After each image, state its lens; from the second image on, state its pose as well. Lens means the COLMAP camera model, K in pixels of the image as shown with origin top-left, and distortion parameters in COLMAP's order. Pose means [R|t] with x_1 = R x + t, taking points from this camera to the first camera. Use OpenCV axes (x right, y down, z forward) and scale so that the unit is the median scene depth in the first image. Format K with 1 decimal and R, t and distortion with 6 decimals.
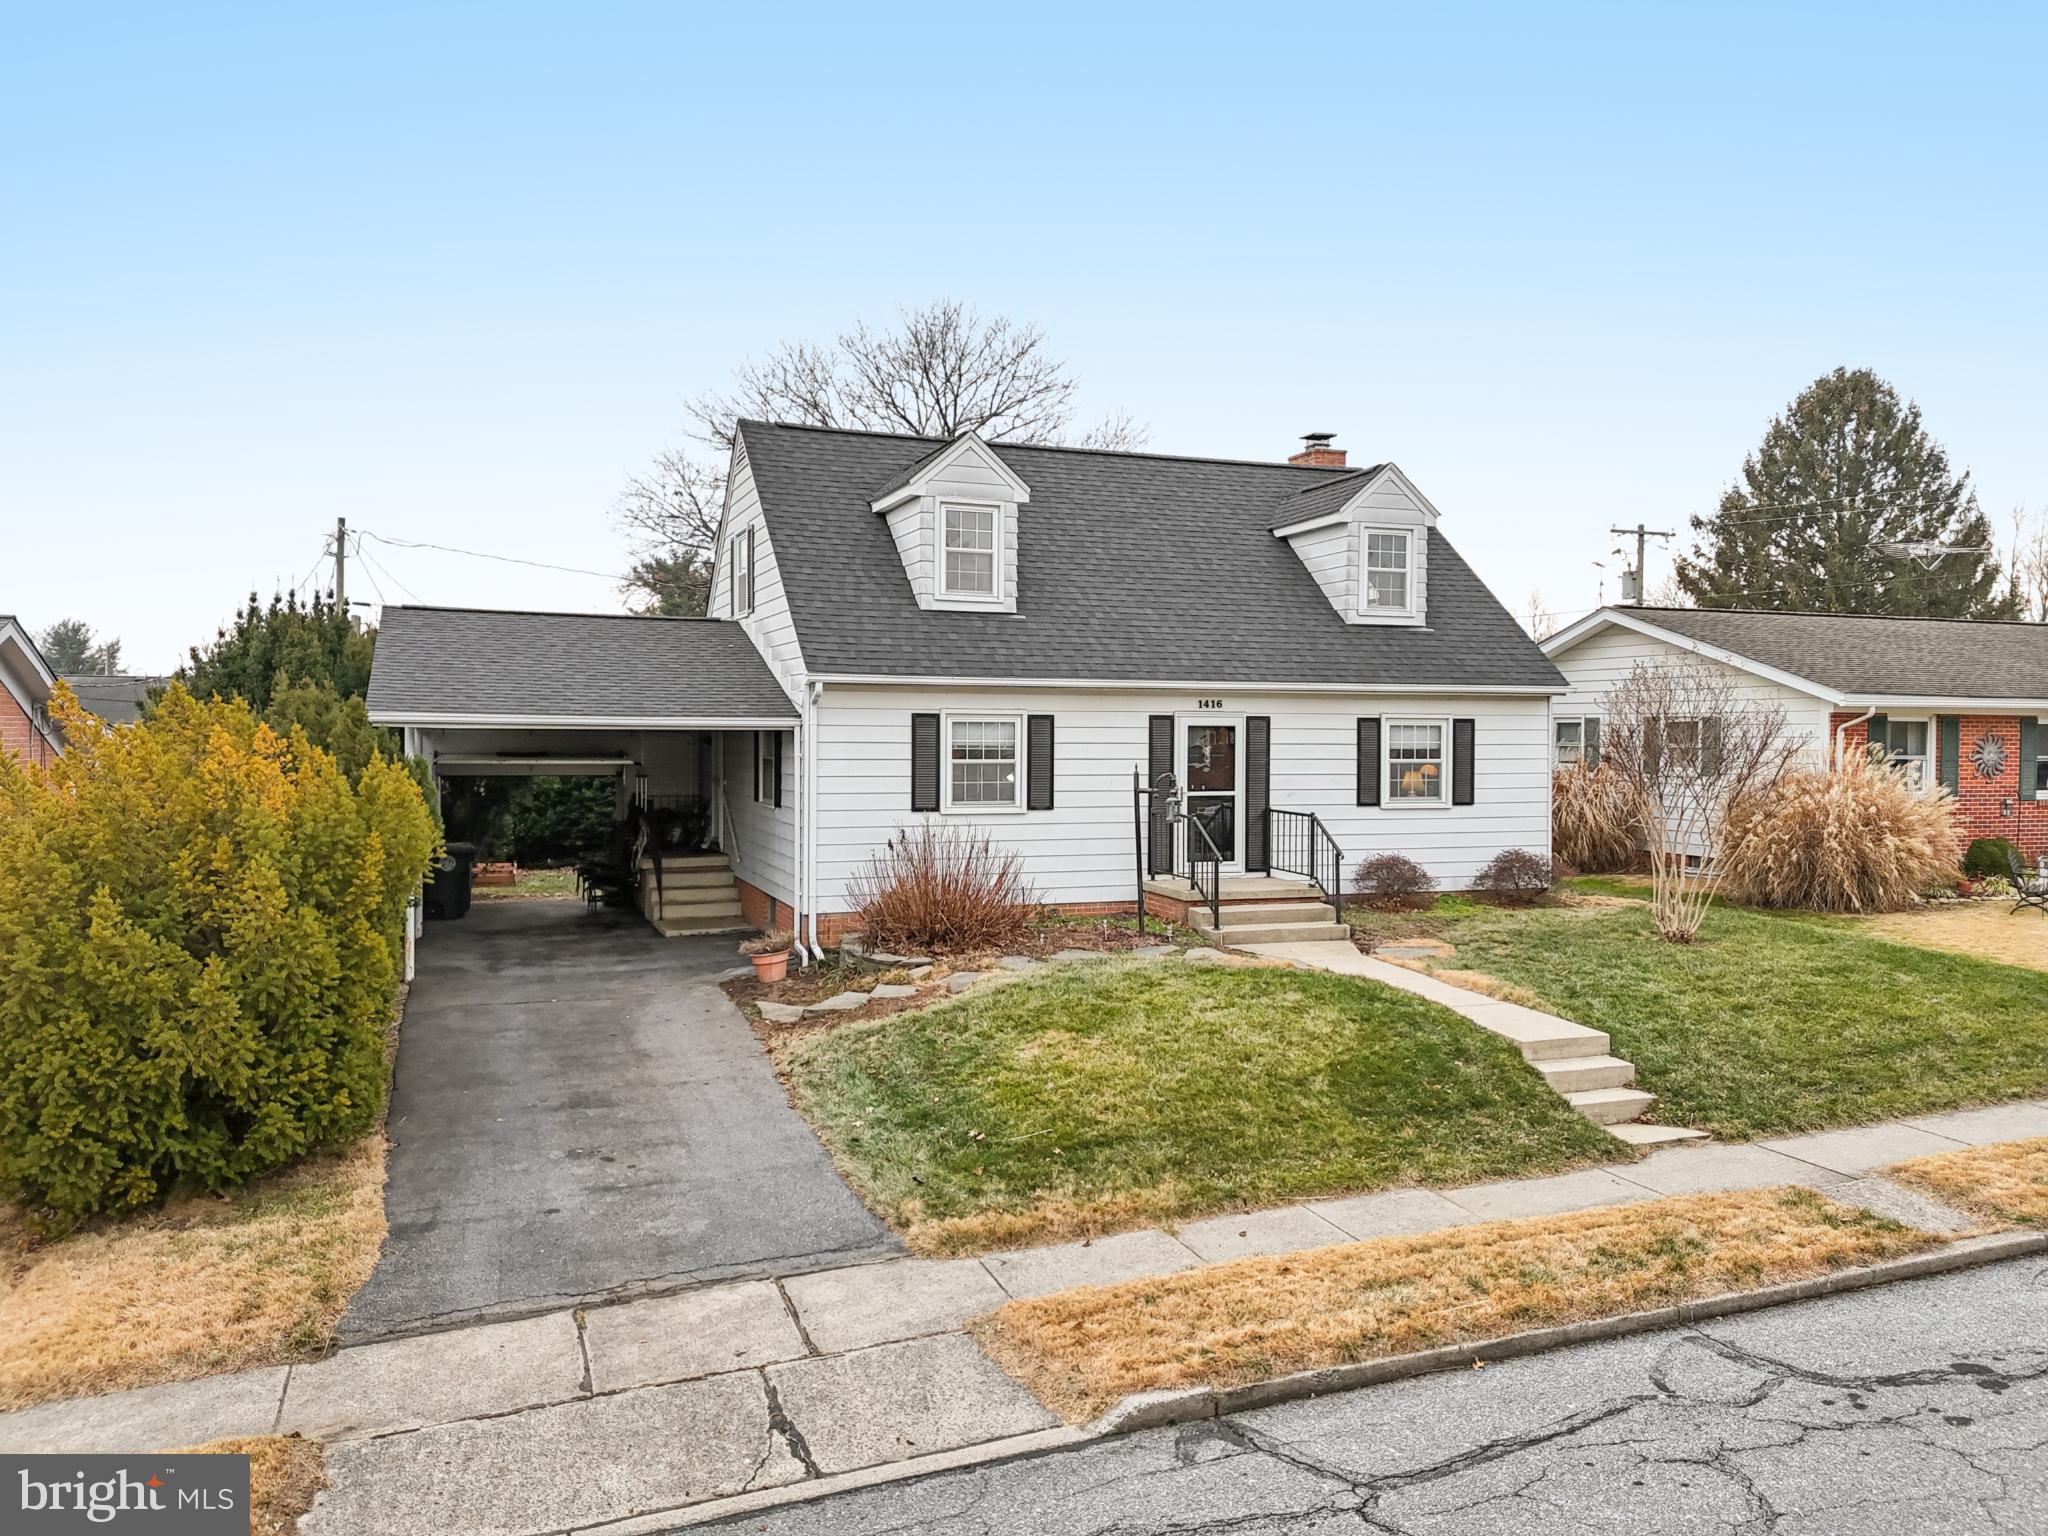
lens RADIAL K [[1499.8, 0, 1024.9], [0, 1499.8, 762.2], [0, 0, 1]] dist [0.094351, -0.095662]
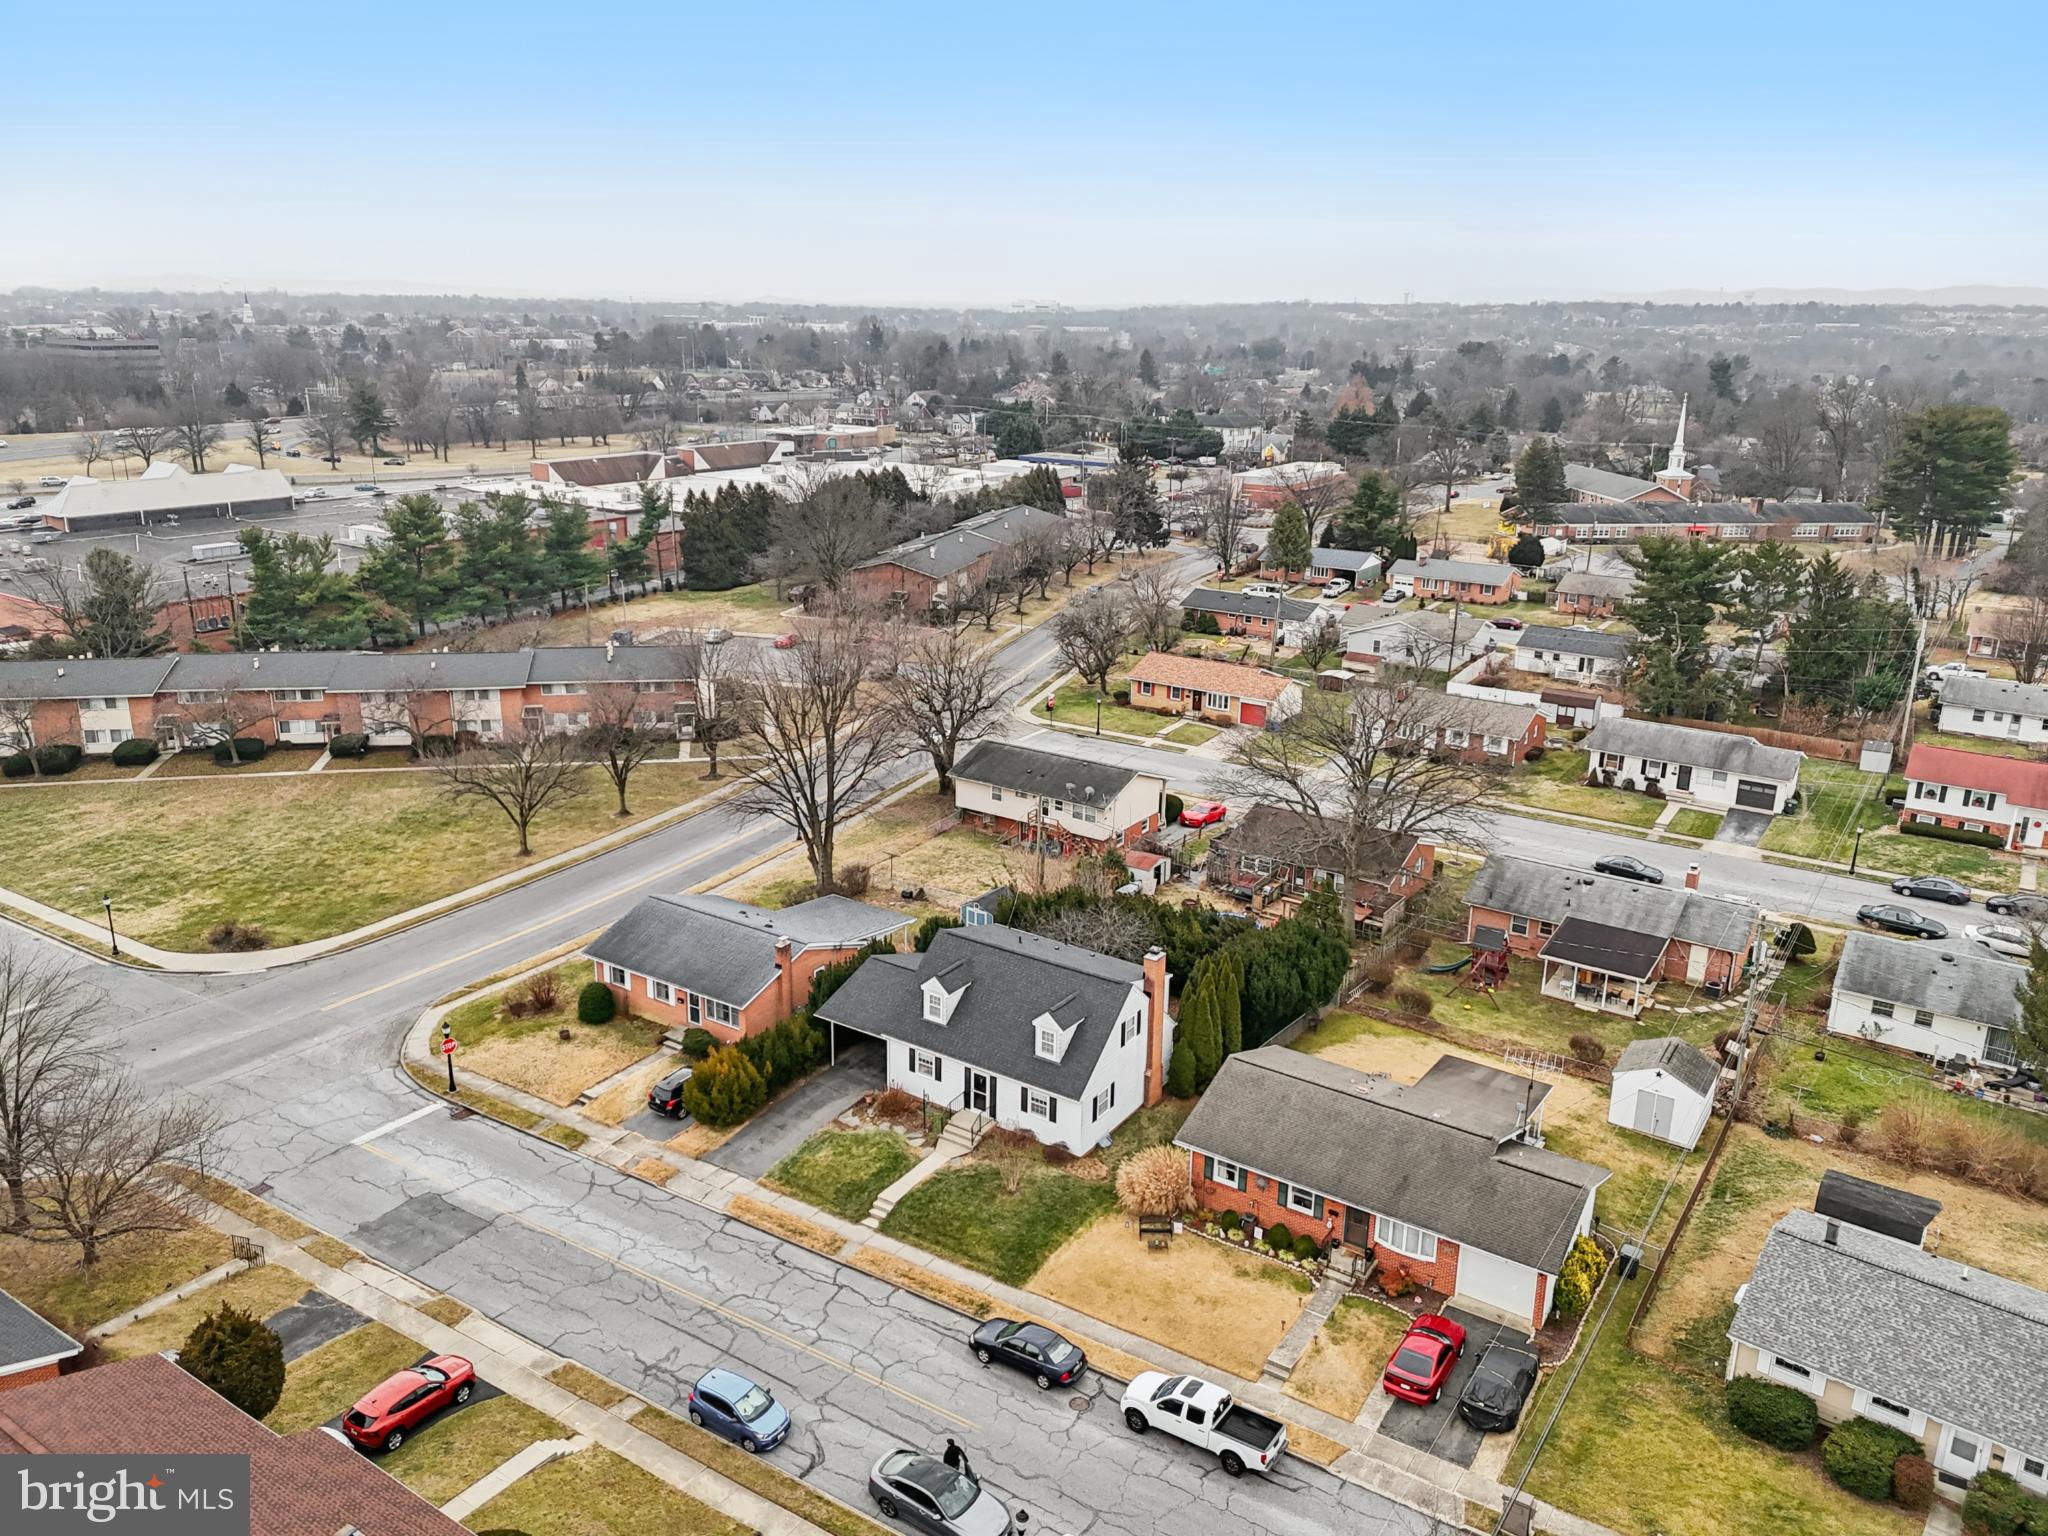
lens RADIAL K [[1505.3, 0, 1021.6], [0, 1505.3, 761.6], [0, 0, 1]] dist [0.109162, -0.127116]
pose [[0.584577, 0.240456, -0.774888, 4.414374], [-0.027292, 0.960361, 0.277421, -2.752357], [0.810879, -0.141025, 0.567967, -1.312398]]
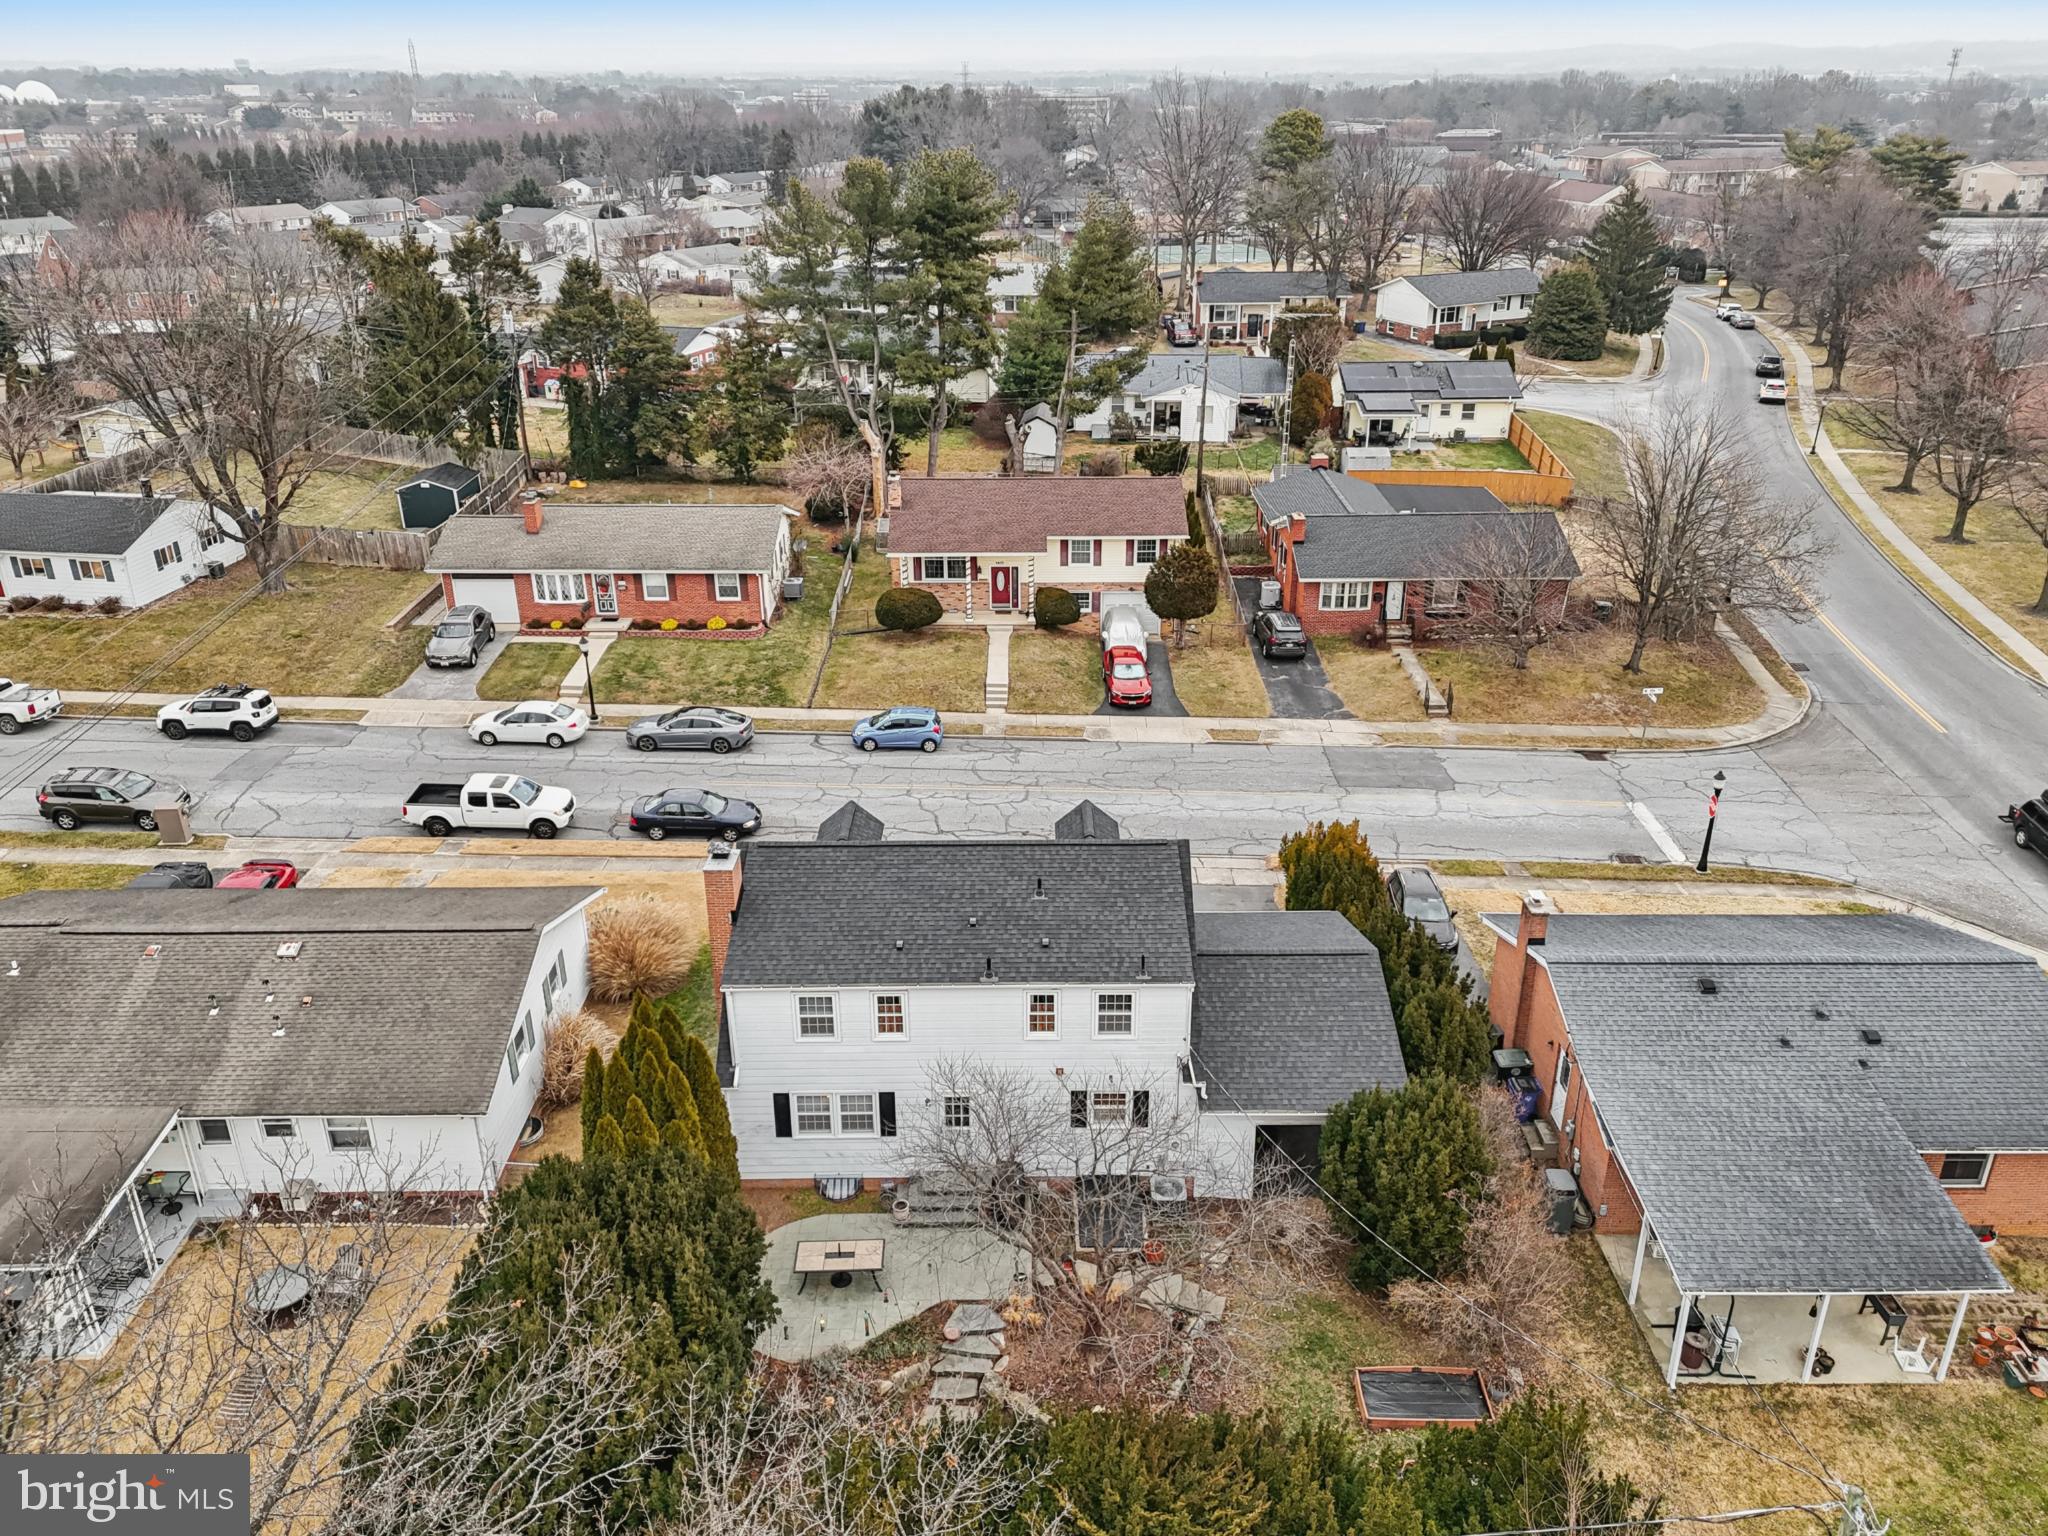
lens RADIAL K [[1520.5, 0, 1028.1], [0, 1520.5, 765.1], [0, 0, 1]] dist [0.096244, -0.100135]
pose [[-0.936718, -0.146118, 0.318135, -0.982638], [0.004617, 0.903498, 0.428567, -1.839298], [-0.350056, 0.402915, -0.845648, 4.403539]]
